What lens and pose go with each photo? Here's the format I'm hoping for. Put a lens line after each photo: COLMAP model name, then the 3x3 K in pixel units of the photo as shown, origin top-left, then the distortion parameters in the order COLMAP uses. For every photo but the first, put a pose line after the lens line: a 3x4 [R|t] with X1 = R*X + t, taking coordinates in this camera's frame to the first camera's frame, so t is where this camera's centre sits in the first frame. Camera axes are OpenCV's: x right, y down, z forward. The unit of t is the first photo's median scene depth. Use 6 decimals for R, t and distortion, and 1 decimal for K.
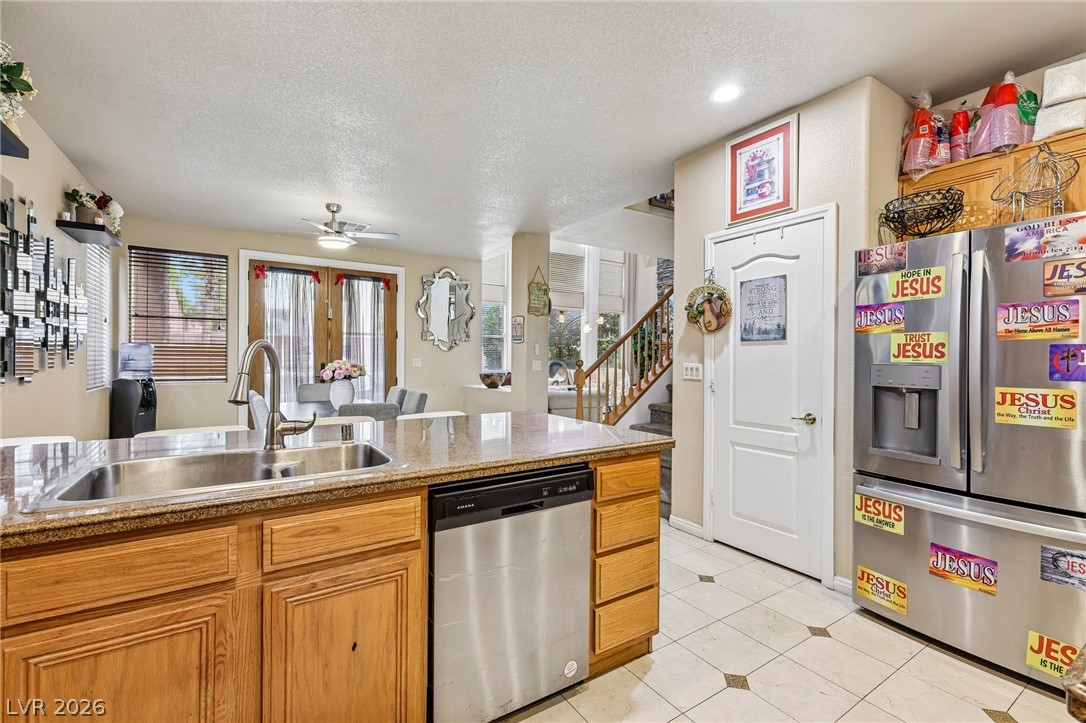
lens RADIAL K [[470.1, 0, 543.6], [0, 470.1, 358.1], [0, 0, 1]] dist [0.003199, -0.000034]
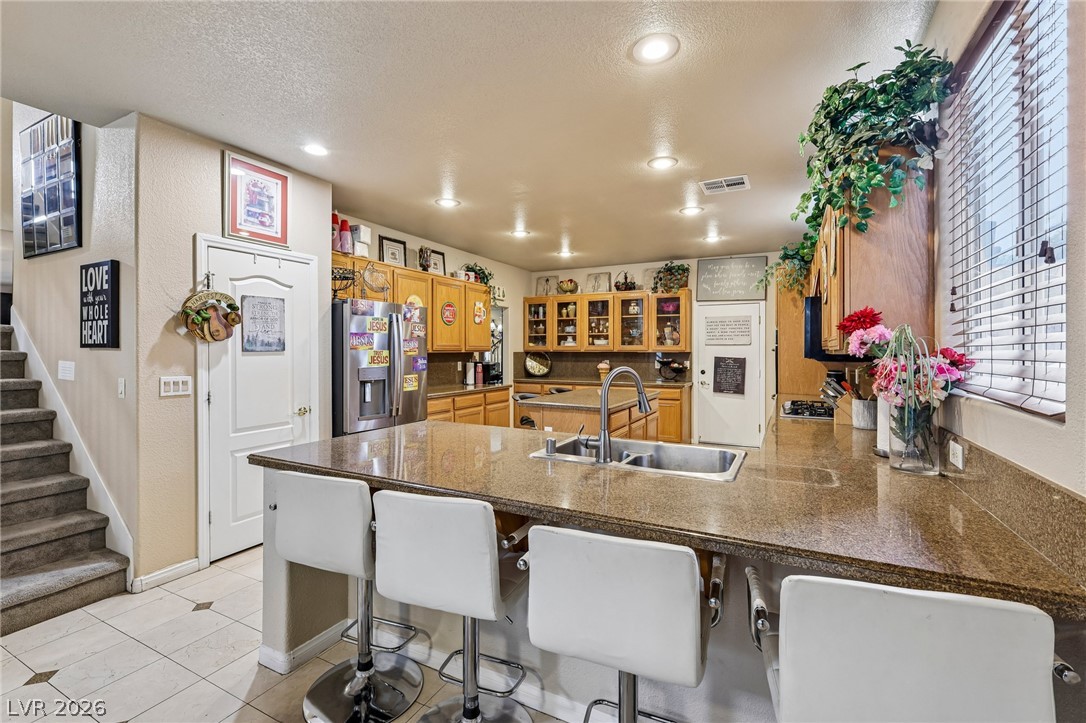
lens RADIAL K [[470.1, 0, 544.4], [0, 470.1, 350.0], [0, 0, 1]] dist [0.003199, -0.000034]
pose [[-0.488858, -0.007319, 0.872333, -0.521111], [-0.002257, 0.999972, 0.007125, -0.030788], [-0.872360, 0.001515, -0.488861, 0.586544]]
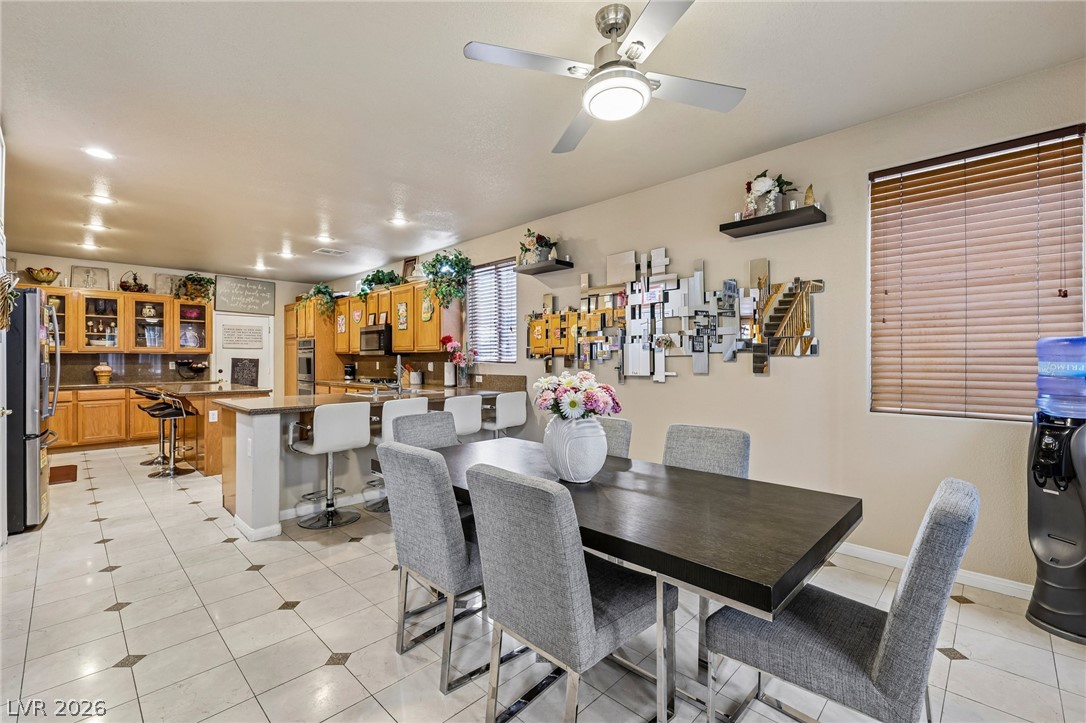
lens RADIAL K [[470.1, 0, 542.2], [0, 470.1, 360.2], [0, 0, 1]] dist [0.003199, -0.000034]
pose [[-0.977622, -0.005895, -0.210286, -0.281881], [-0.007002, 0.999965, 0.004520, -0.008746], [0.210252, 0.005891, -0.977629, 1.359121]]
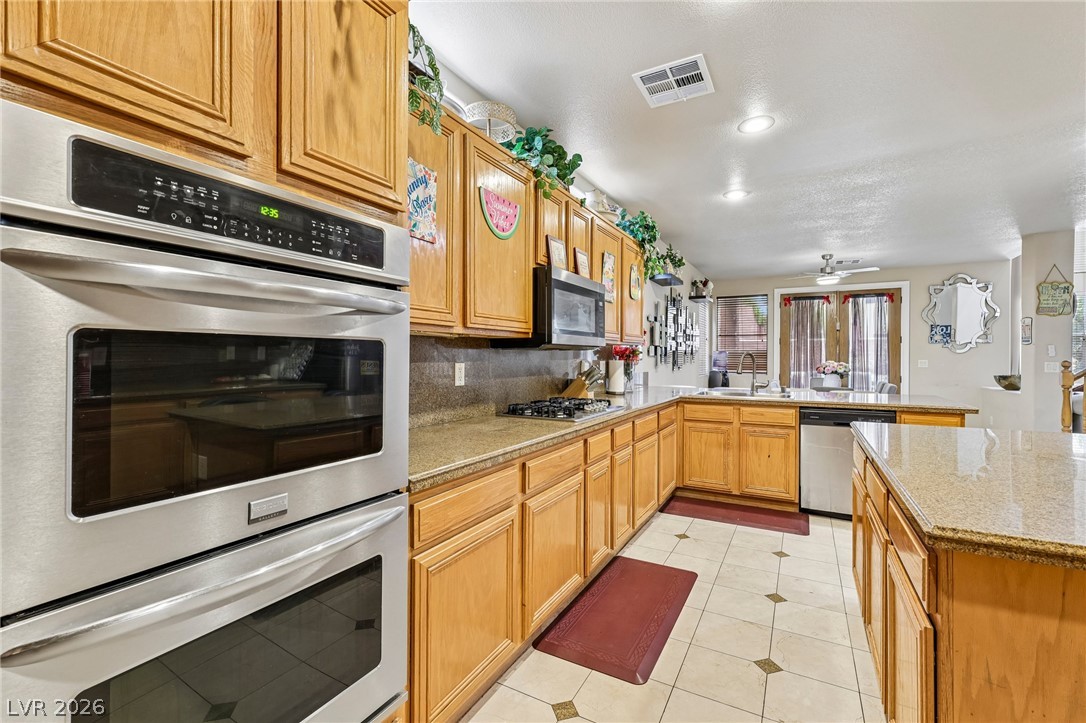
lens RADIAL K [[470.1, 0, 543.6], [0, 470.1, 357.9], [0, 0, 1]] dist [0.003199, -0.000034]
pose [[0.465232, -0.002084, -0.885186, 0.421081], [-0.003715, 0.999984, -0.004307, 0.004440], [0.885181, 0.005292, 0.465217, -0.440255]]
